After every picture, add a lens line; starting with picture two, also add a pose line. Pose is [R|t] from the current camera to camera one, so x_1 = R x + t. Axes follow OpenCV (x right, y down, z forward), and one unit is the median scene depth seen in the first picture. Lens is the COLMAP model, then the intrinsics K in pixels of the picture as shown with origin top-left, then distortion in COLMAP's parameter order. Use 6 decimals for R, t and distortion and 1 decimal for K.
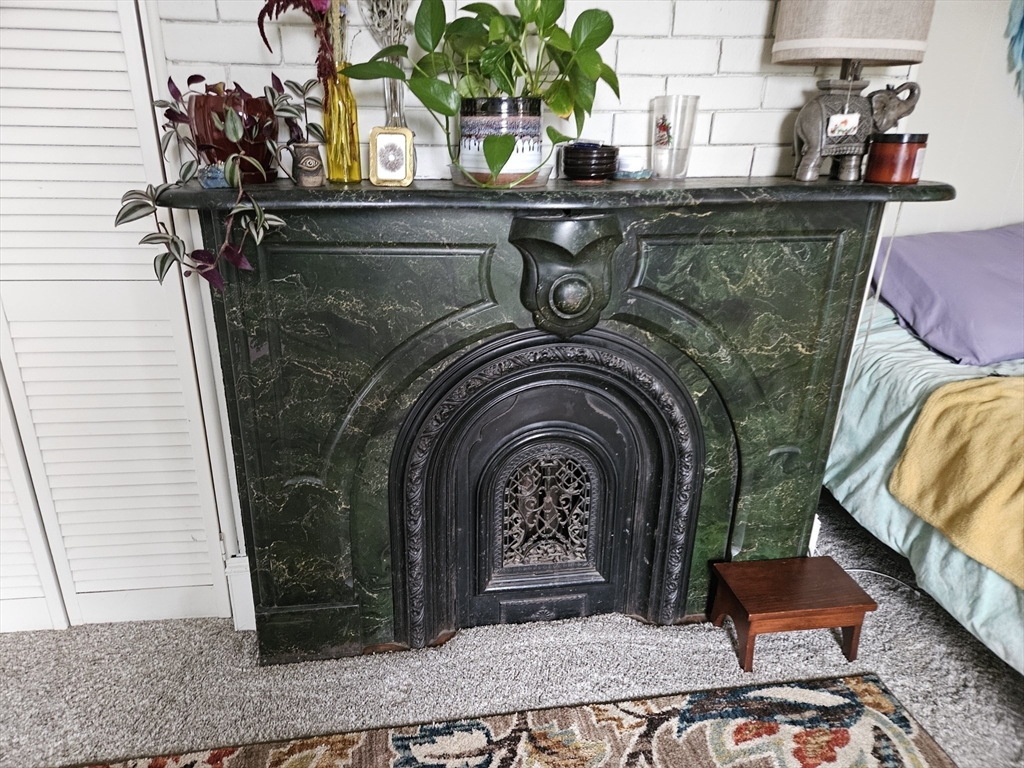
lens RADIAL K [[685.8, 0, 509.3], [0, 685.8, 387.0], [0, 0, 1]] dist [0.038175, -0.005621]
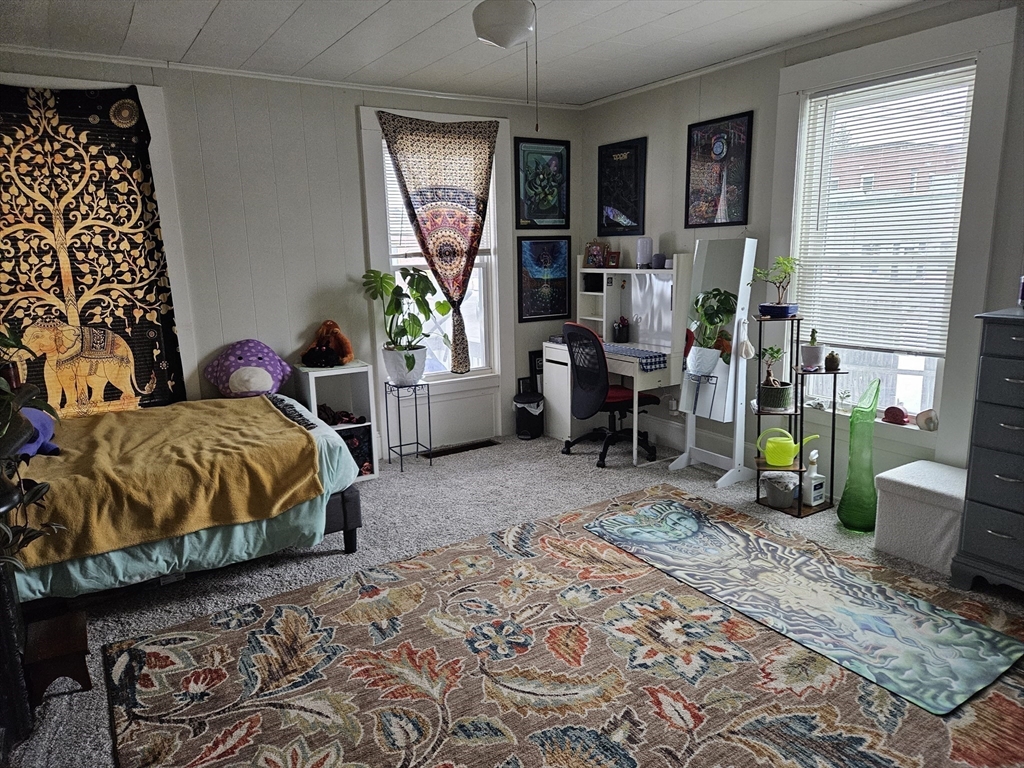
lens RADIAL K [[685.8, 0, 513.9], [0, 685.8, 387.6], [0, 0, 1]] dist [0.038175, -0.005621]
pose [[-0.416165, -0.182691, 0.890747, -1.396800], [0.337900, 0.878386, 0.338026, -0.409222], [-0.844175, 0.441658, -0.303822, 0.421806]]
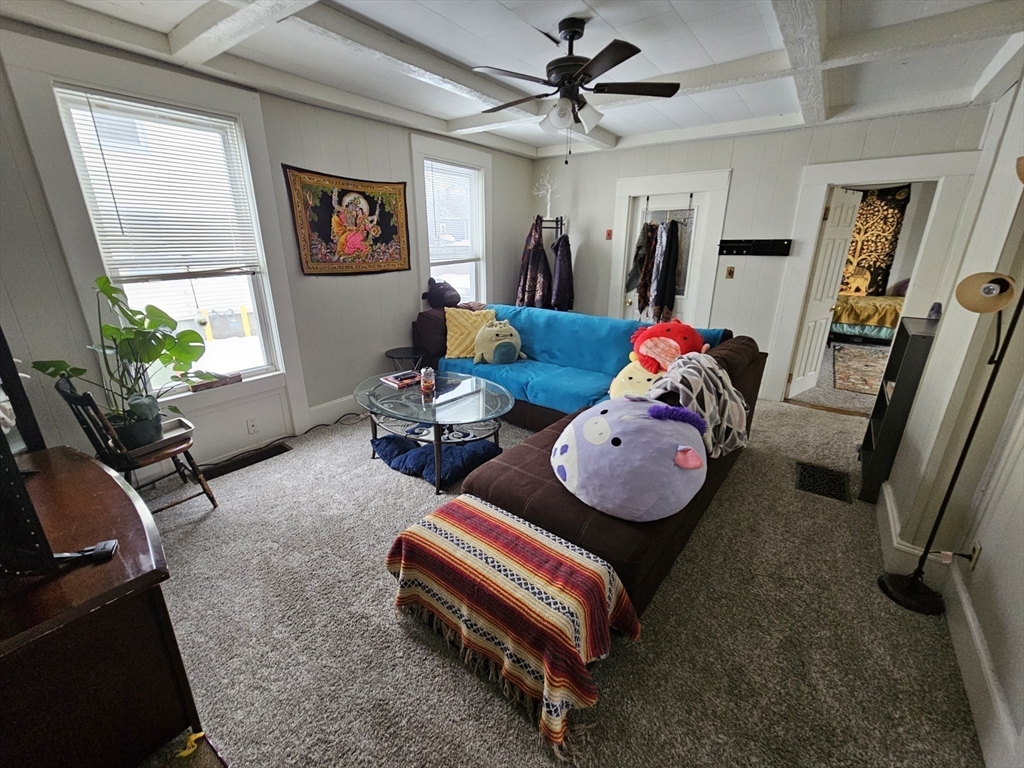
lens RADIAL K [[417.2, 0, 501.9], [0, 417.2, 374.5], [0, 0, 1]] dist [-0.006093, 0.000679]
pose [[0.713180, -0.229026, 0.662511, -5.030624], [0.257721, 0.964594, 0.056022, -0.398583], [-0.651885, 0.130789, 0.746954, 0.118258]]
